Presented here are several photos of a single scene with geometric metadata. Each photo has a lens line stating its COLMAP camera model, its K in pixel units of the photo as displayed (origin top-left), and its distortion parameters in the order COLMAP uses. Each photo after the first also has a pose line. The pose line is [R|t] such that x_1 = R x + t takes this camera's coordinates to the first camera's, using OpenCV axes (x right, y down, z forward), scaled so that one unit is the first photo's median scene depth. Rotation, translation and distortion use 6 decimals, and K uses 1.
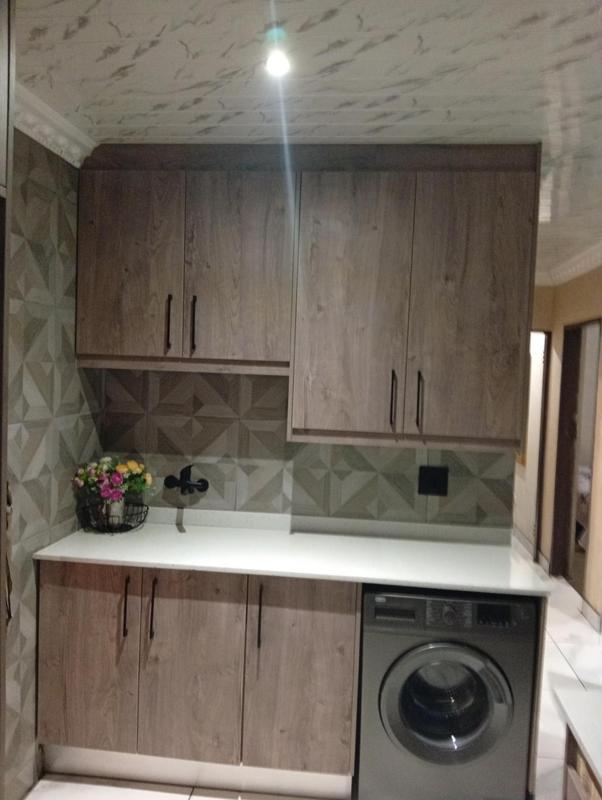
lens RADIAL K [[622.6, 0, 301.0], [0, 622.6, 400.0], [0, 0, 1]] dist [0.140543, -0.300519]
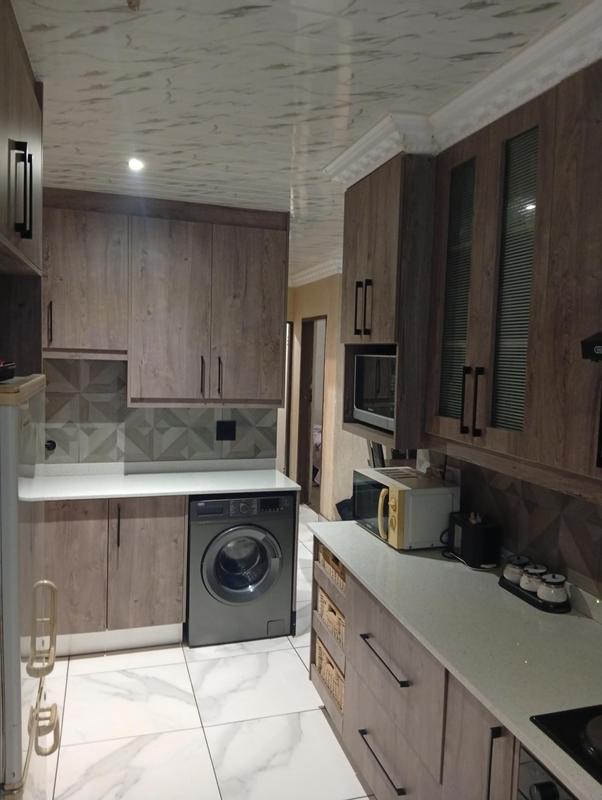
lens RADIAL K [[629.9, 0, 301.0], [0, 629.9, 400.0], [0, 0, 1]] dist [0.186766, -0.393521]
pose [[0.922110, -0.035627, 0.385285, -0.218903], [0.021063, 0.998897, 0.041957, -0.002333], [-0.386355, -0.030574, 0.921843, -0.484968]]
